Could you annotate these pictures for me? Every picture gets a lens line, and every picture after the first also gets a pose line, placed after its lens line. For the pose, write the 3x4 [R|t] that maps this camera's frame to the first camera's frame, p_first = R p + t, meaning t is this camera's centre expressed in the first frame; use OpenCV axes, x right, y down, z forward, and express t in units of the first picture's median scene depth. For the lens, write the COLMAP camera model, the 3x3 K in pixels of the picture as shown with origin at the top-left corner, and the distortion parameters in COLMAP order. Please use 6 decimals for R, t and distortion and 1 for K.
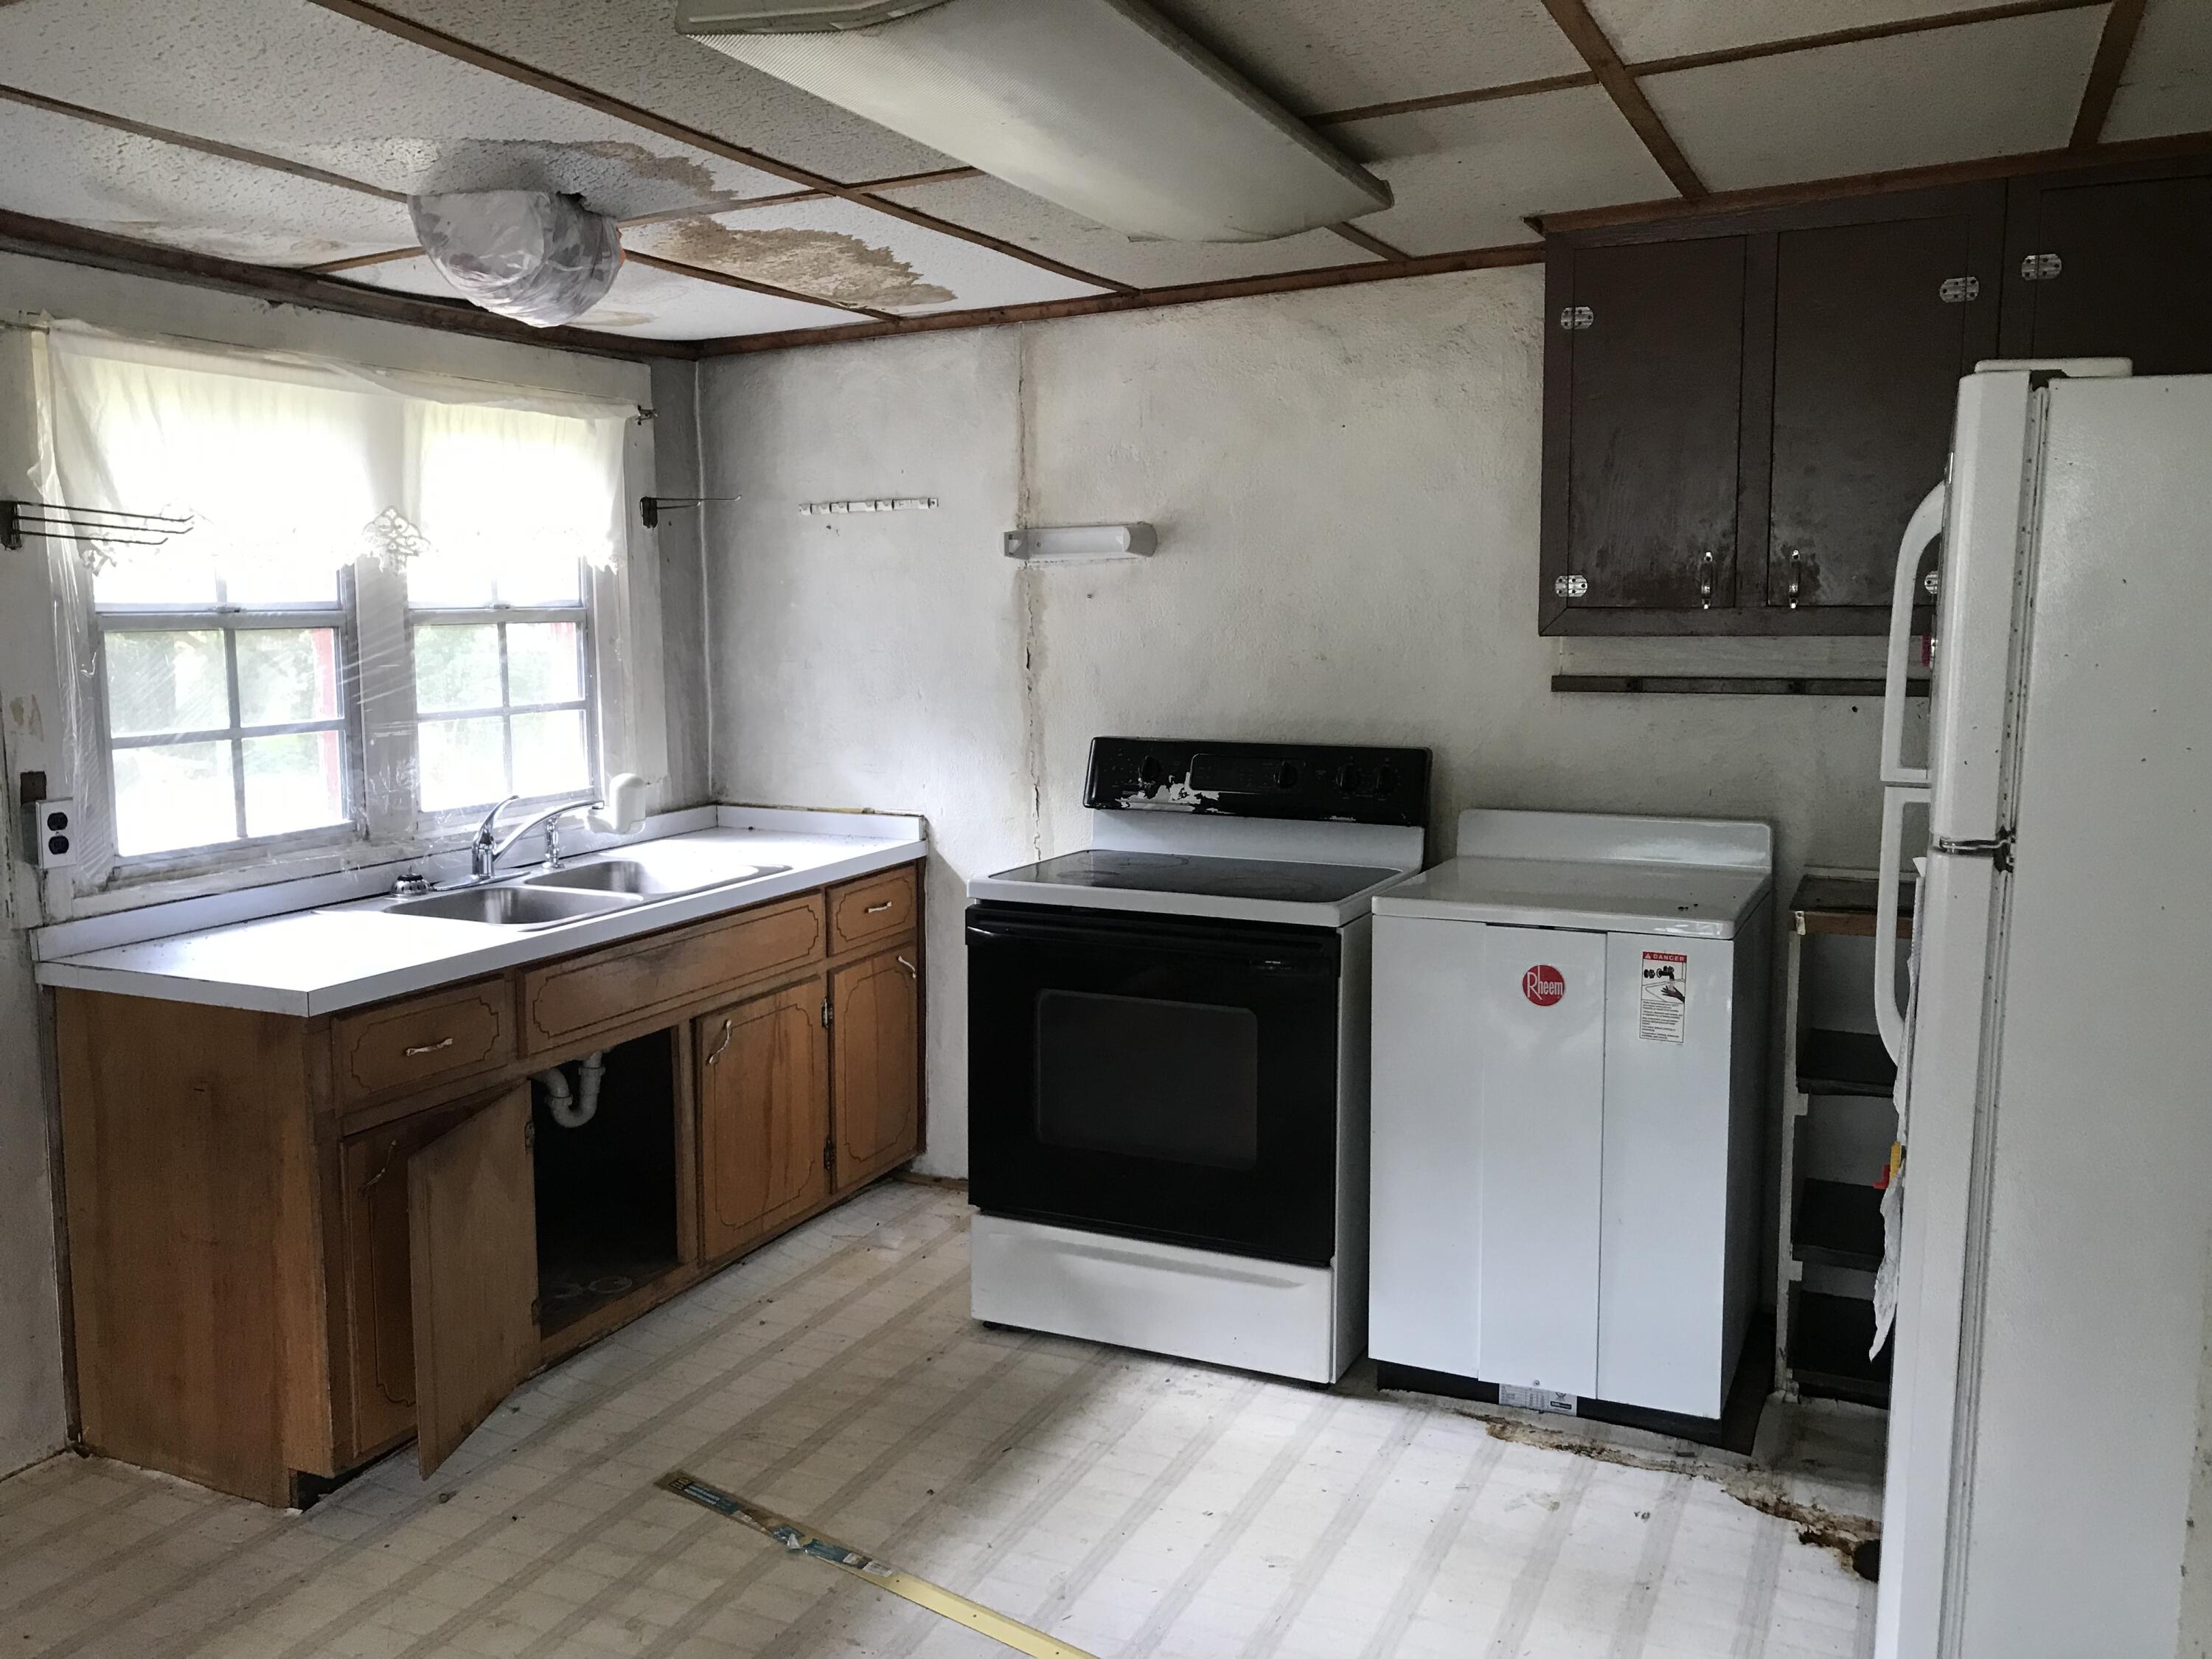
lens RADIAL K [[1810.3, 0, 1106.0], [0, 1810.3, 829.5], [0, 0, 1]] dist [0.015661, -0.020837]
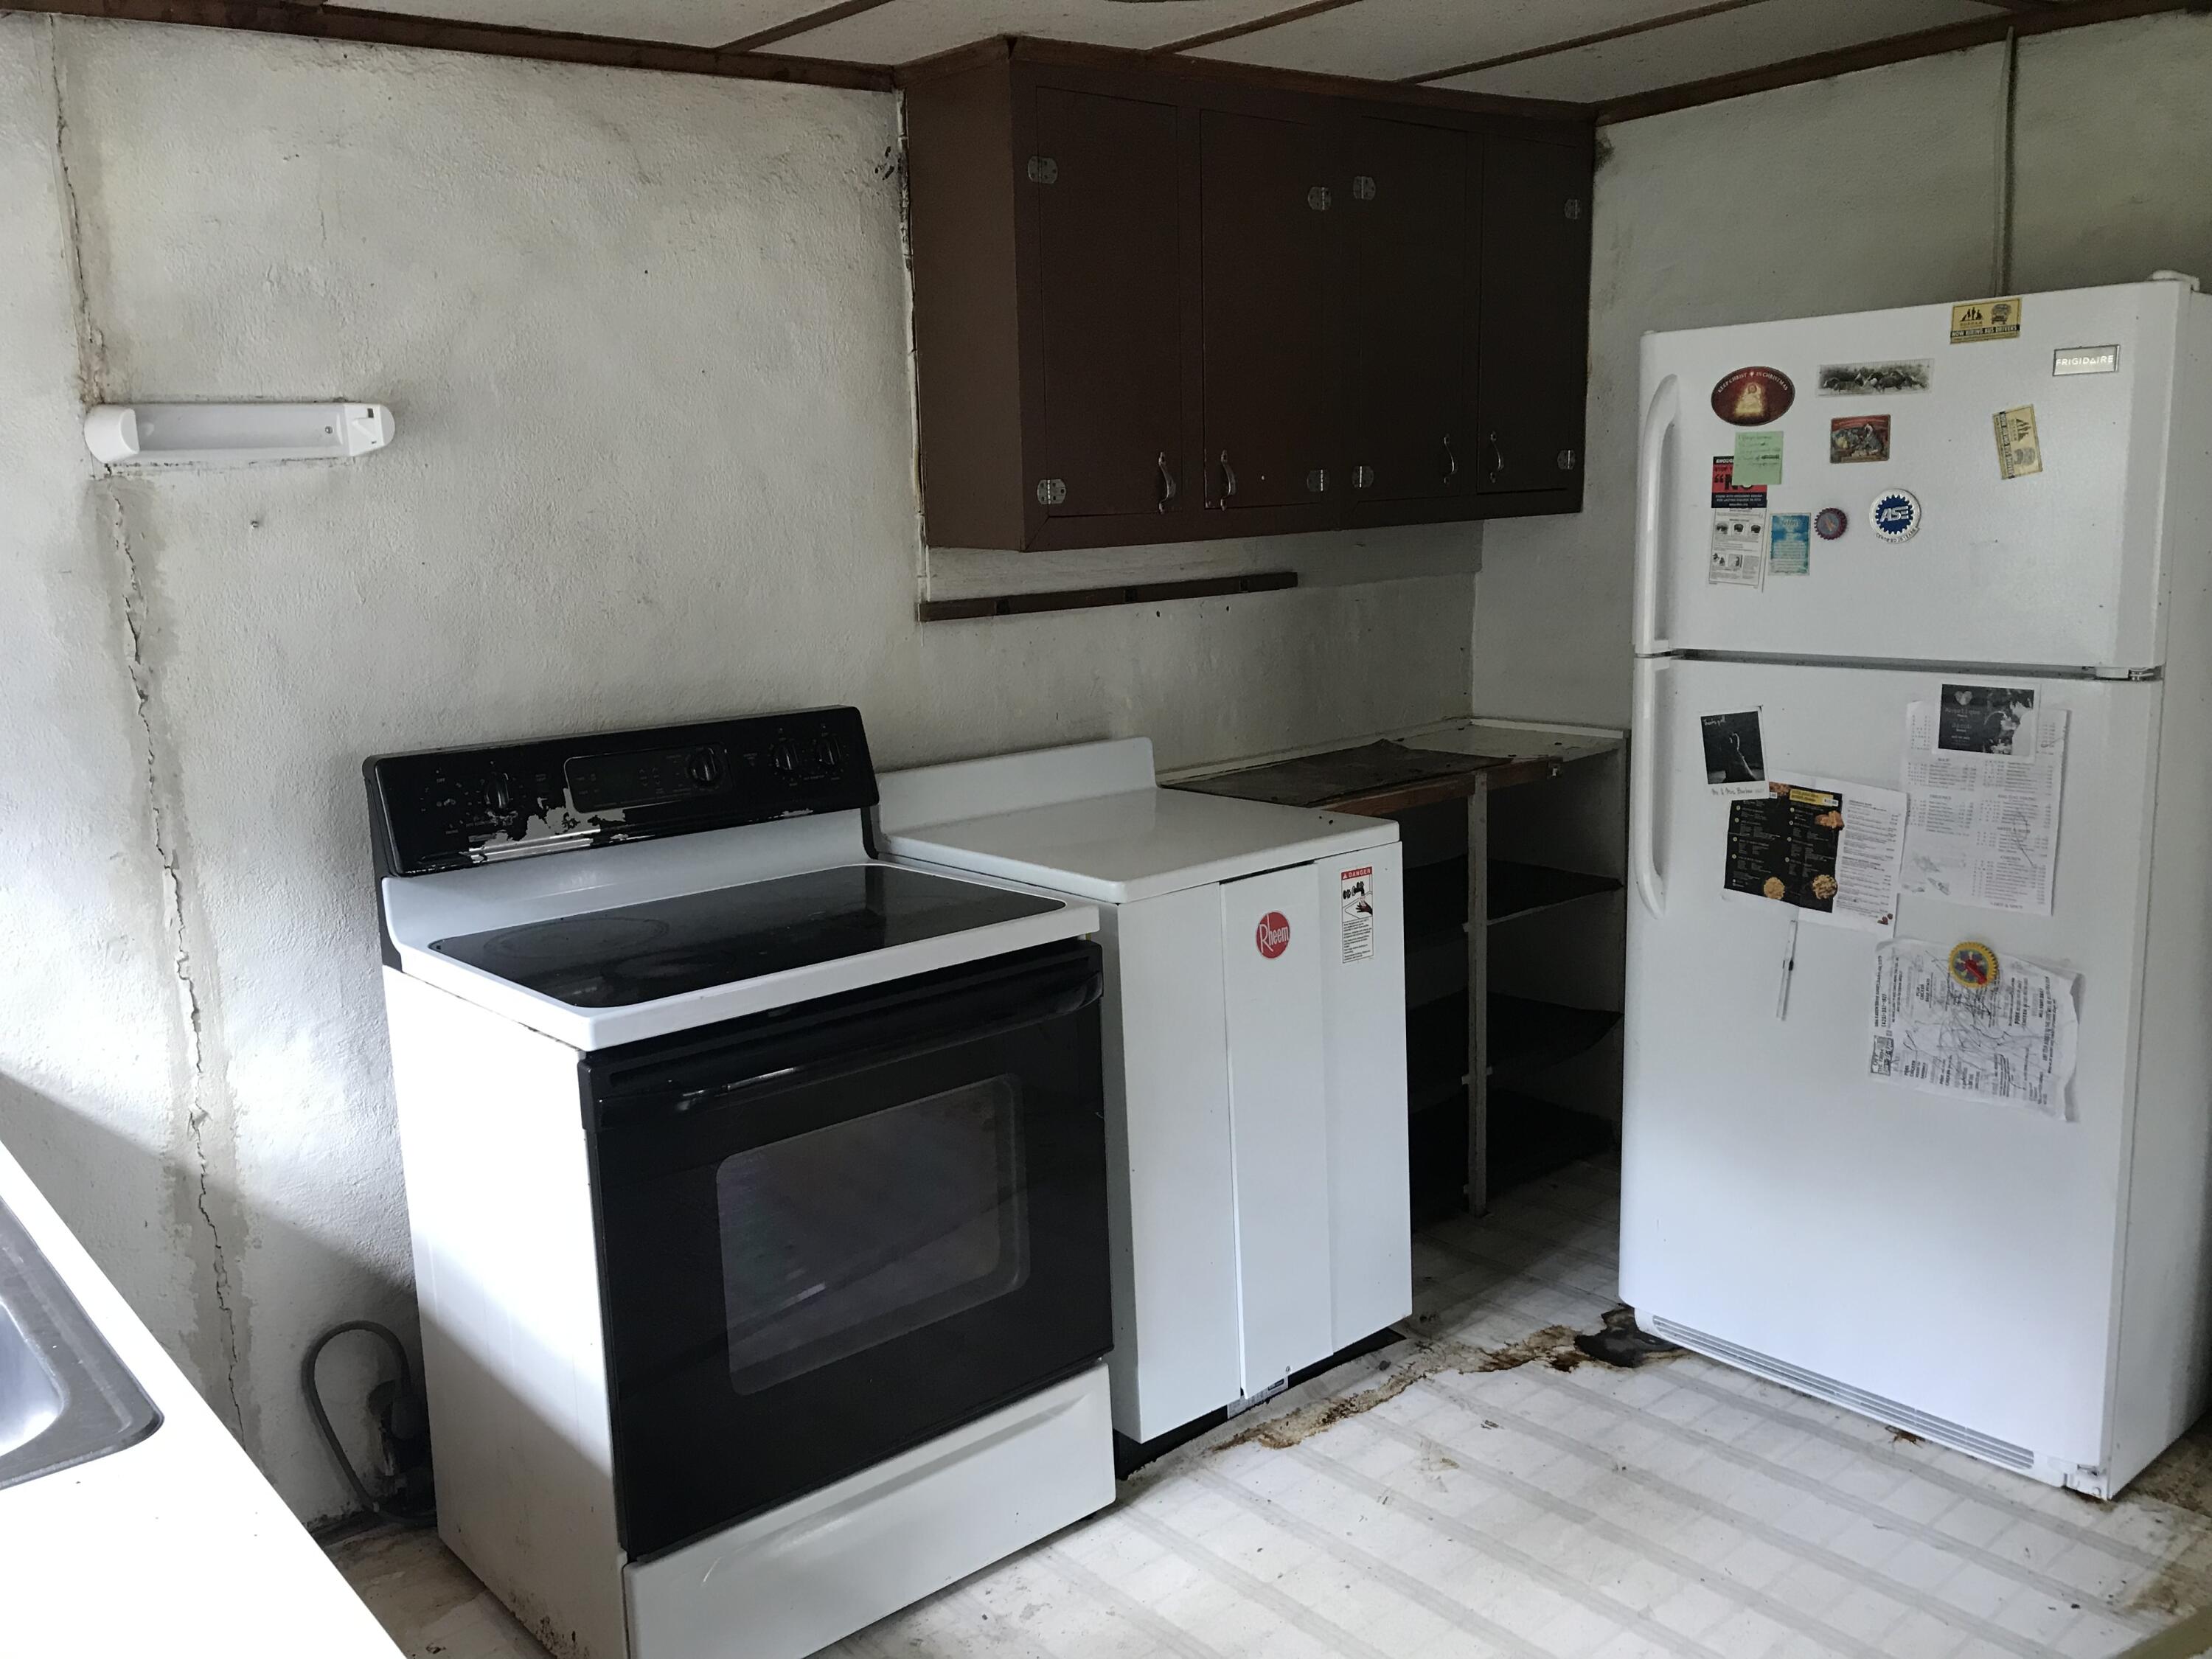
lens RADIAL K [[1802.2, 0, 1107.4], [0, 1802.2, 820.8], [0, 0, 1]] dist [0.030851, -0.050788]
pose [[0.414608, -0.167130, 0.894521, -0.533598], [0.147722, 0.982313, 0.115064, -0.077055], [-0.897930, 0.084434, 0.431964, 0.634866]]
